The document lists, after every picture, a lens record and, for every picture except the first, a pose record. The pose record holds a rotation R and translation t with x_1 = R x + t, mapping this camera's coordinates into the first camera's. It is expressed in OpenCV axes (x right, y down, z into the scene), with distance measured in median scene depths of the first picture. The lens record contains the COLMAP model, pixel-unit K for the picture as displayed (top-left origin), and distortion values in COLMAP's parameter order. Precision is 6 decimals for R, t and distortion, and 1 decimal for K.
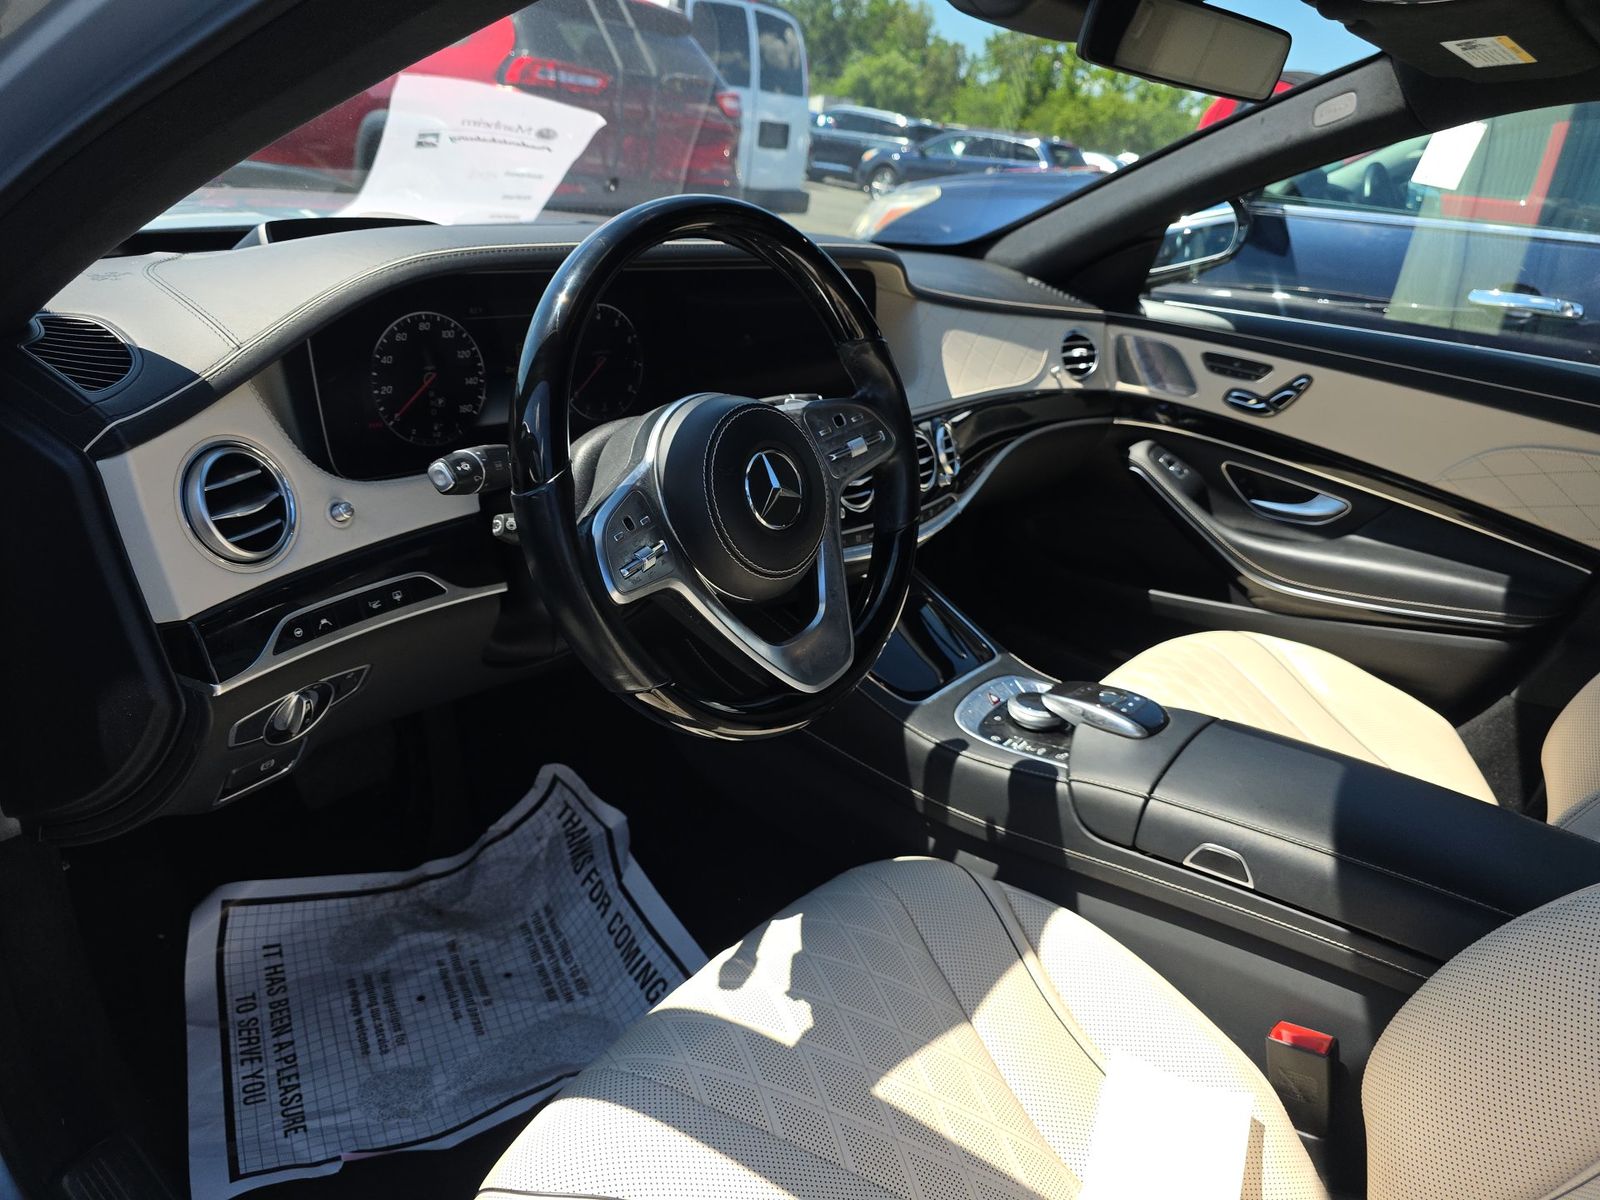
lens RADIAL K [[1084.3, 0, 800.0], [0, 1084.3, 600.0], [0, 0, 1]] dist [0.028589, -0.022715]
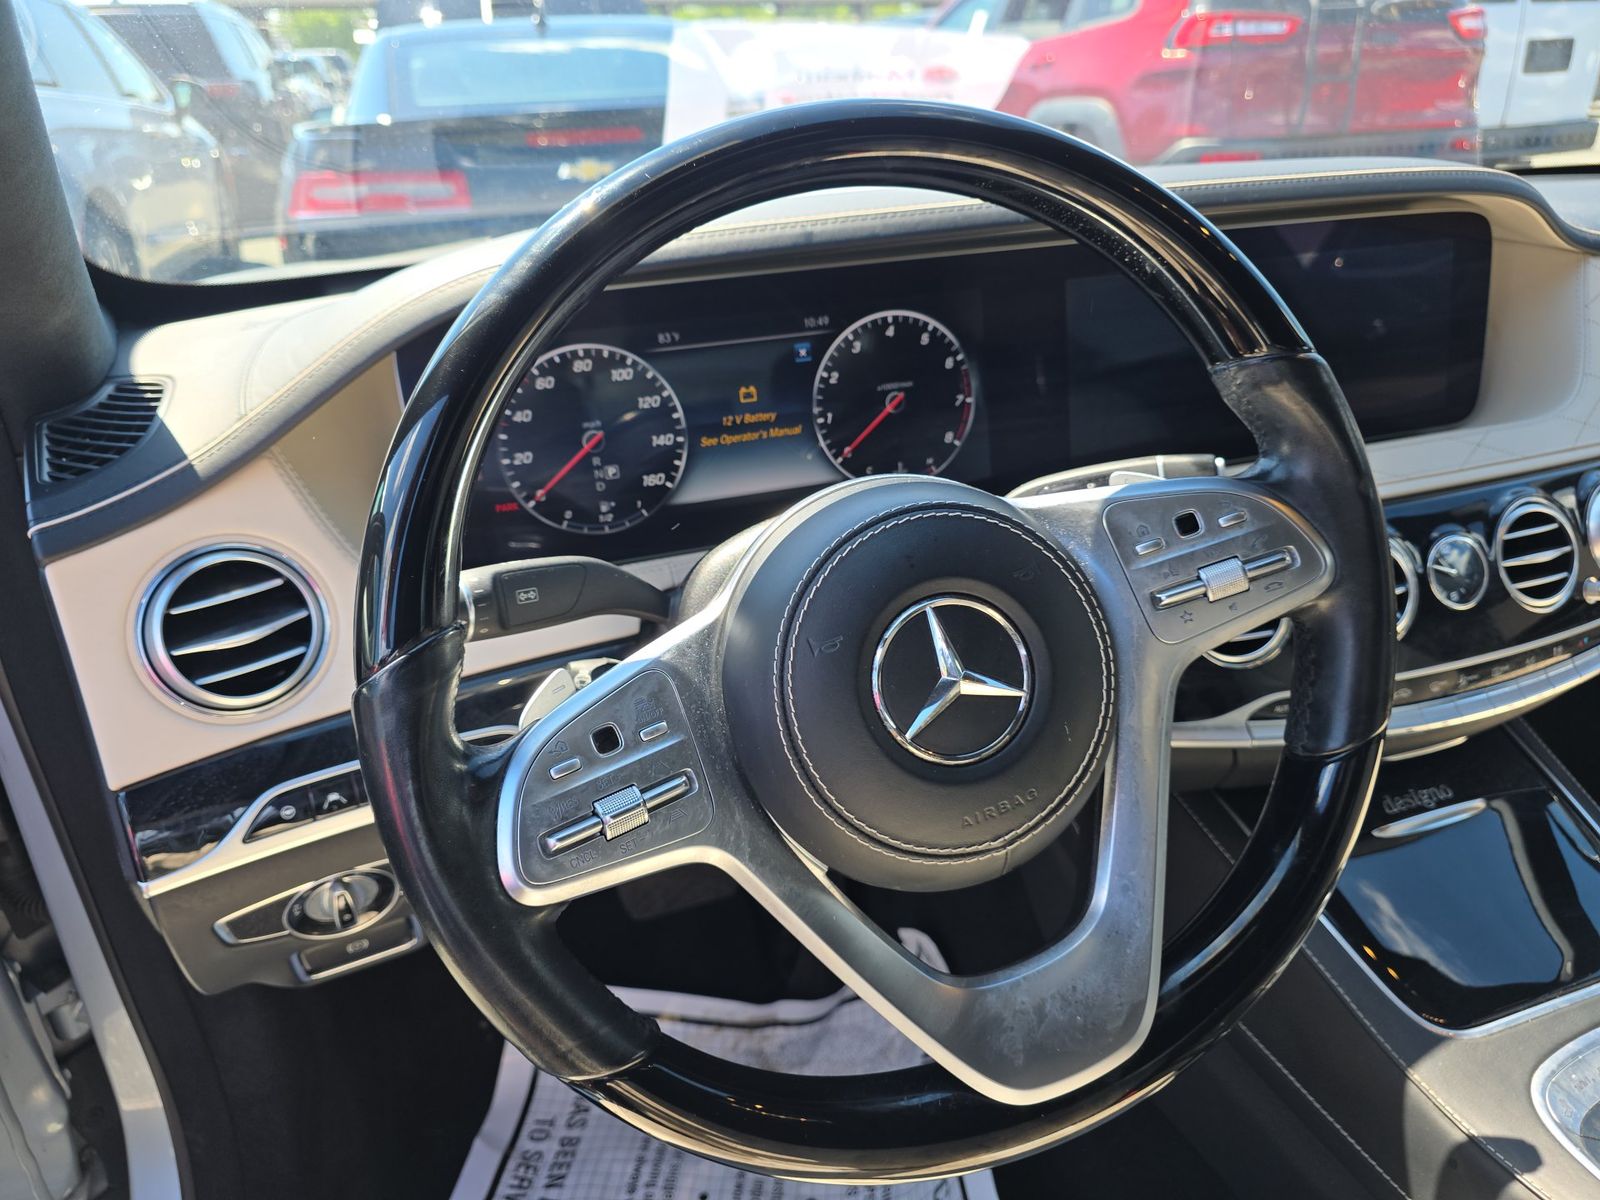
lens RADIAL K [[1100.3, 0, 800.0], [0, 1100.3, 600.0], [0, 0, 1]] dist [0.023776, -0.028237]
pose [[0.818386, 0.084940, -0.568357, 0.129550], [-0.084285, 0.996062, 0.027497, -0.095091], [0.568454, 0.025401, 0.822323, 0.359316]]
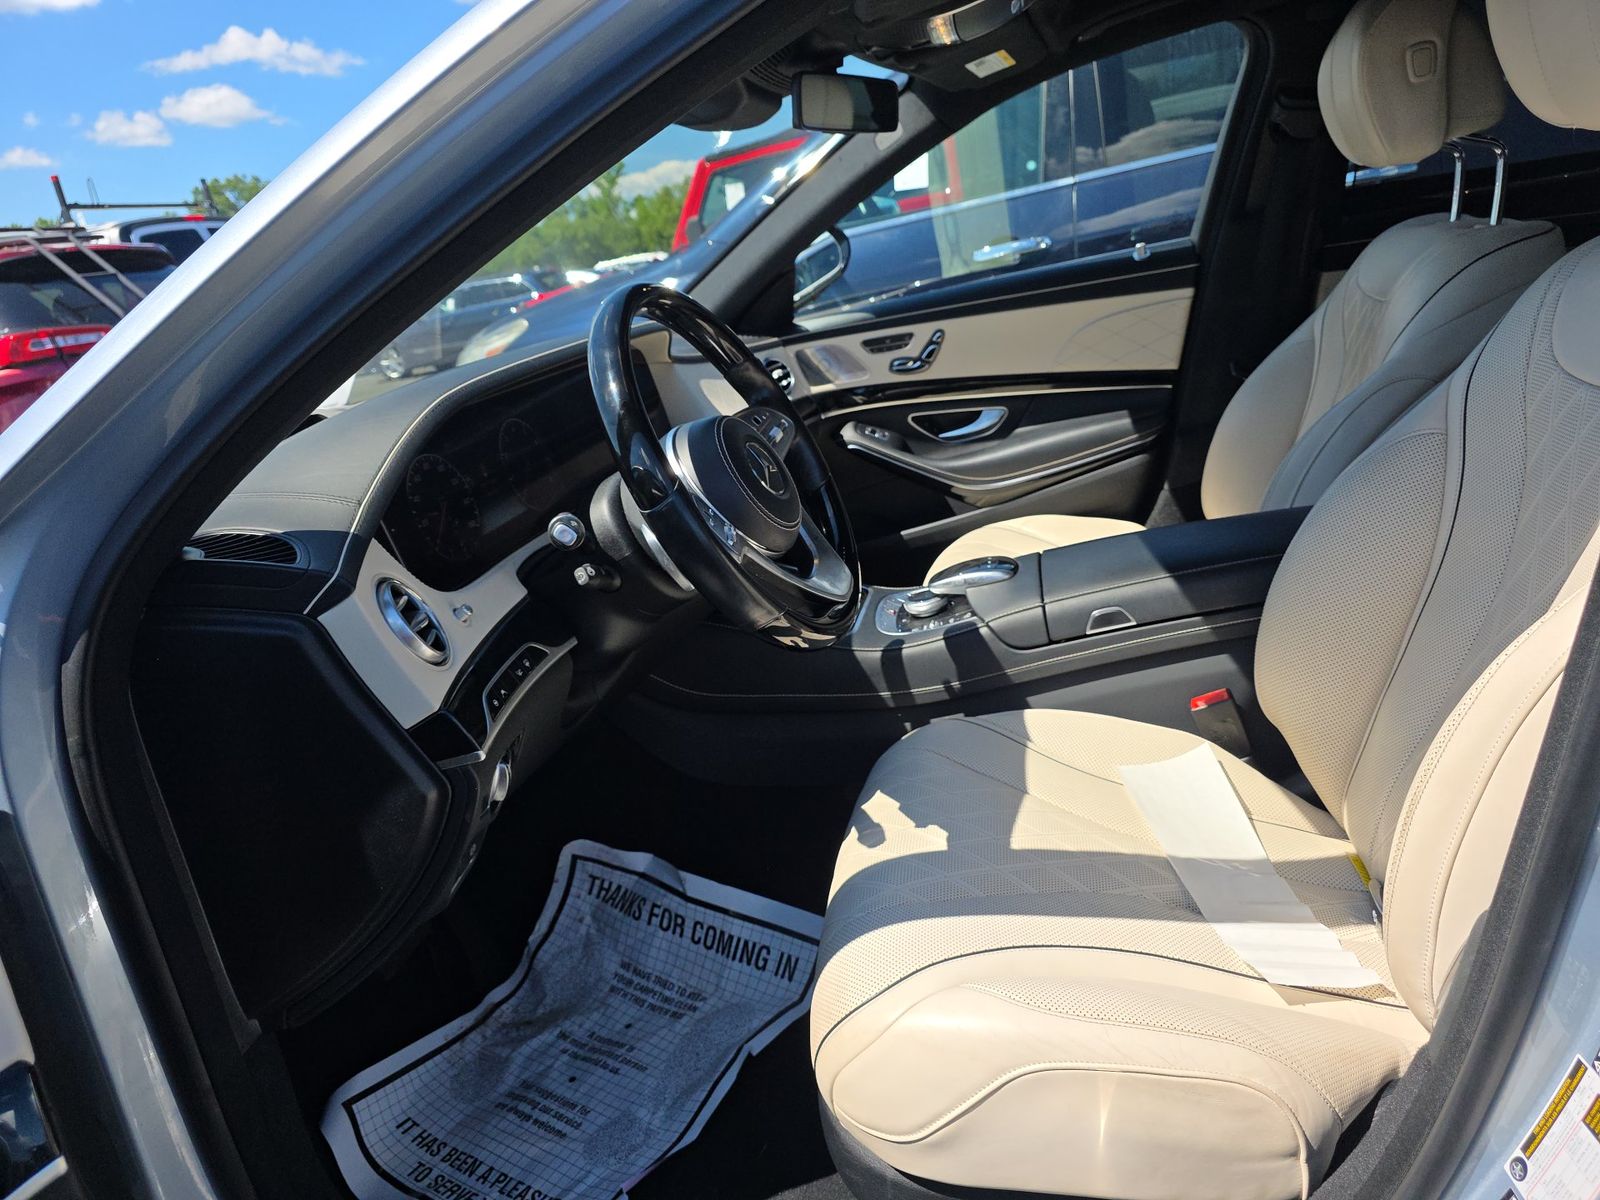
lens RADIAL K [[1074.6, 0, 810.4], [0, 1074.6, 602.0], [0, 0, 1]] dist [0.076718, -0.105456]
pose [[0.849749, -0.401396, 0.341773, -0.320731], [0.433952, 0.900689, -0.021117, 0.064579], [-0.299354, 0.166257, 0.939545, -0.155241]]
